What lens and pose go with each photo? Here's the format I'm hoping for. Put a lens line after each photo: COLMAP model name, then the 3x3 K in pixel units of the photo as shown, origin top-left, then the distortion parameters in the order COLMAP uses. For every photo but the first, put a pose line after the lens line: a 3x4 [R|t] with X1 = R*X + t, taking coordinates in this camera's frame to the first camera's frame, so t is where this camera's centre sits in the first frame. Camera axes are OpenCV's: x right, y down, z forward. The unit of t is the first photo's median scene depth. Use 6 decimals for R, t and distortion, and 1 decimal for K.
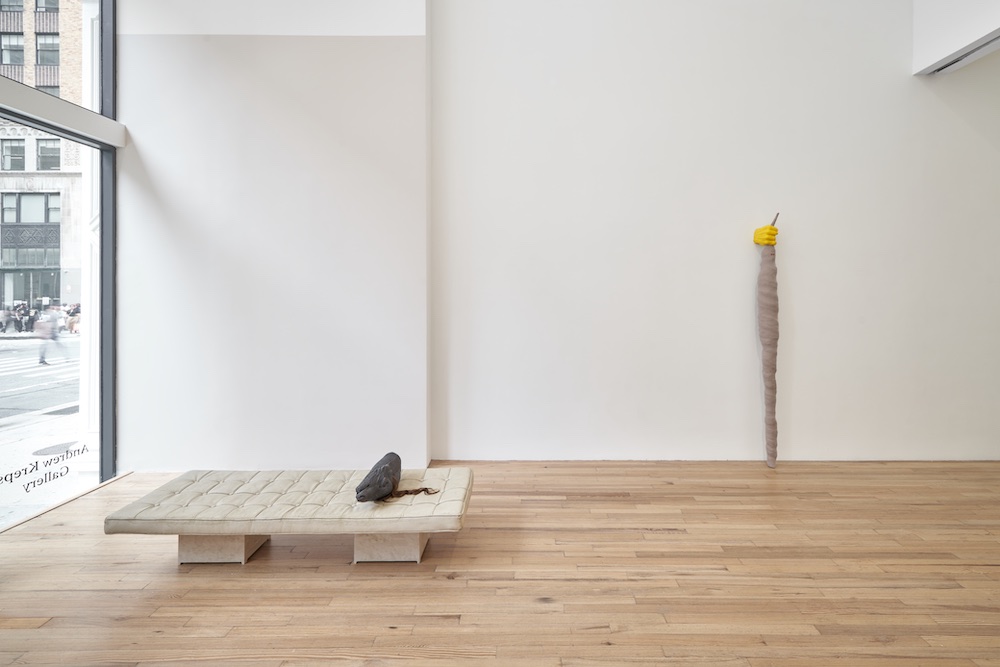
lens RADIAL K [[455.1, 0, 514.3], [0, 455.1, 287.4], [0, 0, 1]] dist [0.002033, -0.000318]
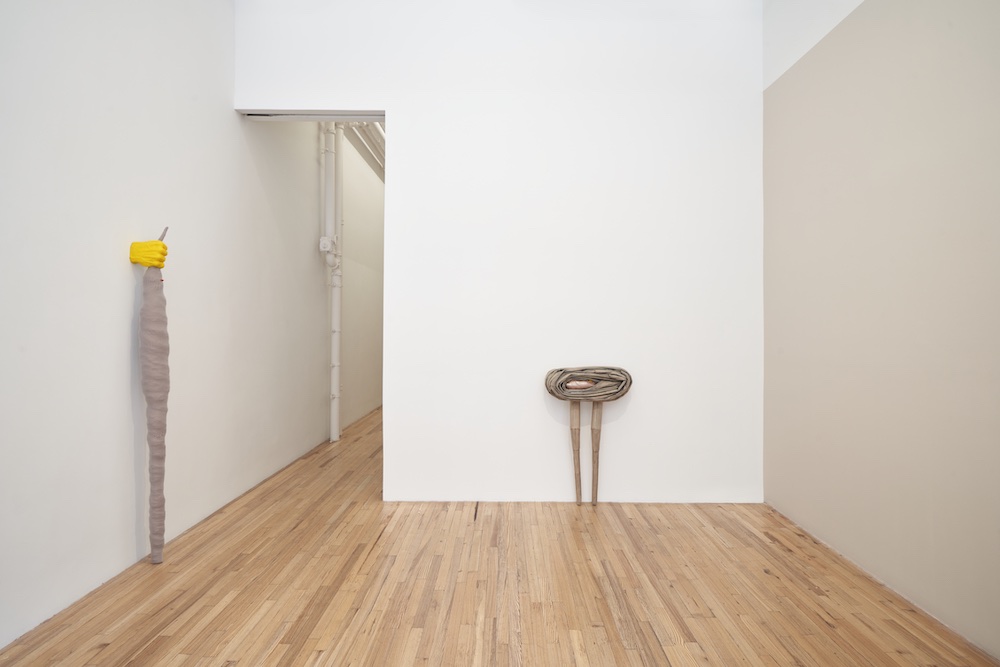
lens RADIAL K [[581.4, 0, 539.8], [0, 581.4, 323.9], [0, 0, 1]] dist [0.000688, 0.000875]
pose [[-0.061269, 0.005364, 0.998107, -0.513475], [-0.004218, 0.999975, -0.005633, 0.003421], [-0.998112, -0.004555, -0.061245, 0.510243]]
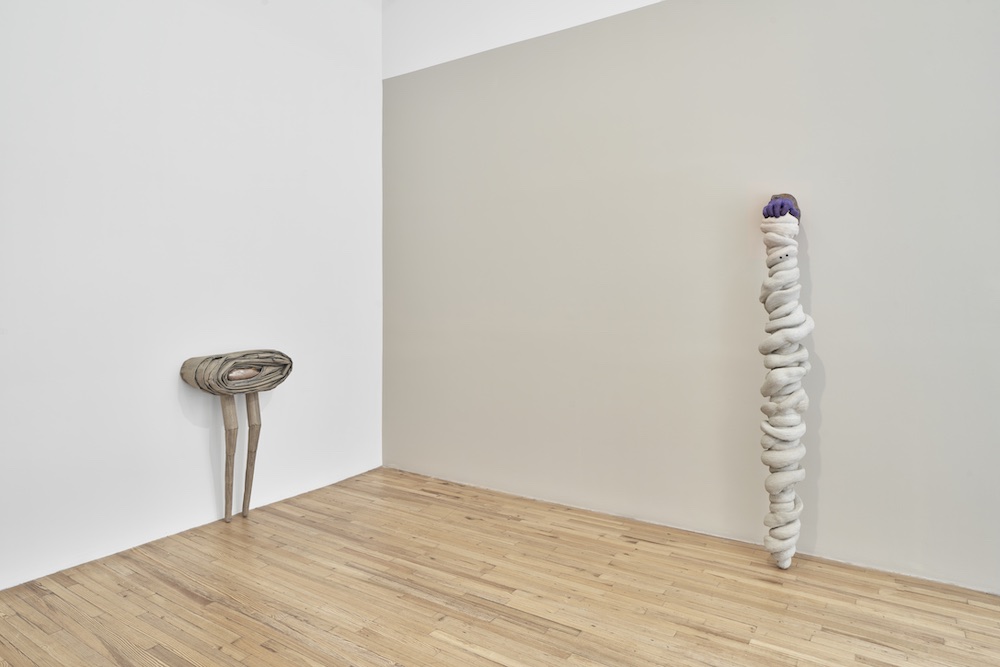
lens RADIAL K [[572.4, 0, 501.6], [0, 572.4, 303.3], [0, 0, 1]] dist [-0.003049, 0.001342]
pose [[-0.845777, -0.001939, 0.533533, -0.117322], [-0.001116, 0.999998, 0.001866, -0.000667], [-0.533536, 0.000983, -0.845777, 1.063893]]
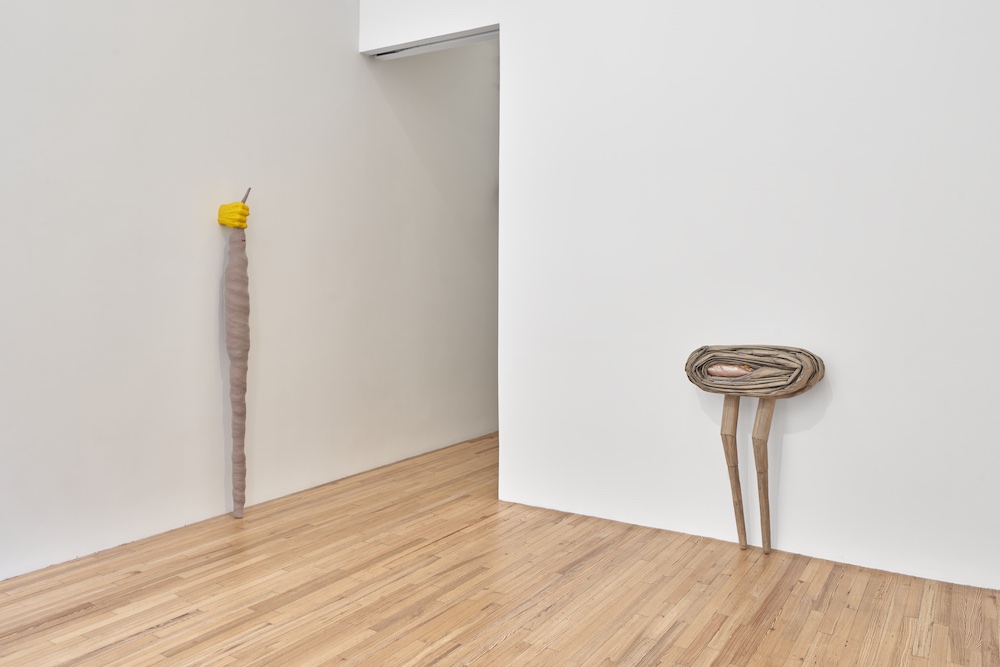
lens RADIAL K [[814.3, 0, 496.5], [0, 814.3, 265.3], [0, 0, 1]] dist [0.000092, 0.001225]
pose [[0.510322, 0.021965, 0.859703, -0.473732], [-0.004384, 0.999727, -0.022941, -0.000356], [-0.859972, 0.007938, 0.510279, -0.088033]]
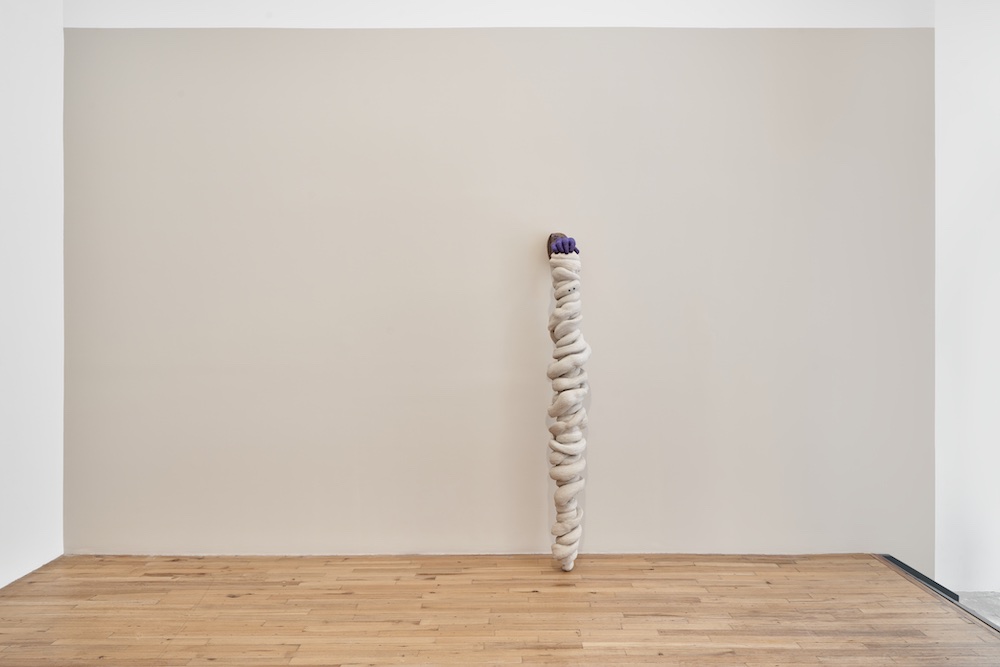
lens RADIAL K [[570.3, 0, 500.0], [0, 570.3, 333.5], [0, 0, 1]] dist [0.001339, -0.000609]
pose [[-0.999991, -0.000152, -0.004210, 0.158417], [-0.000160, 0.999998, 0.001969, 0.002092], [0.004210, 0.001970, -0.999989, 1.060818]]
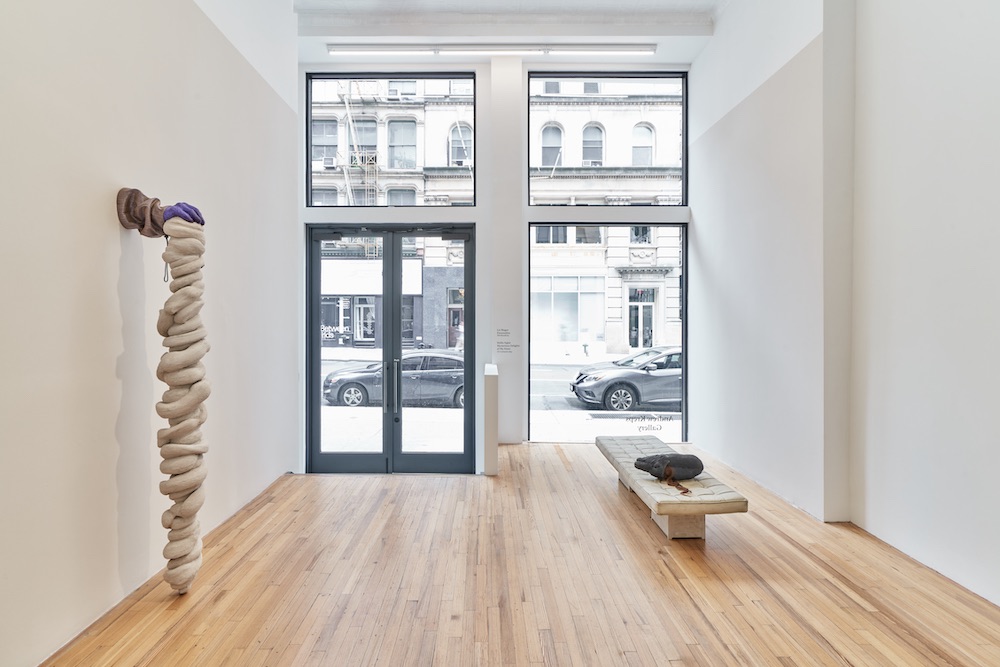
lens RADIAL K [[510.3, 0, 482.0], [0, 510.3, 321.3], [0, 0, 1]] dist [-0.001302, -0.000380]
pose [[-0.006215, 0.005865, -0.999963, 0.930514], [-0.003937, 0.999975, 0.005890, 0.006593], [0.999973, 0.003973, -0.006192, 0.398345]]
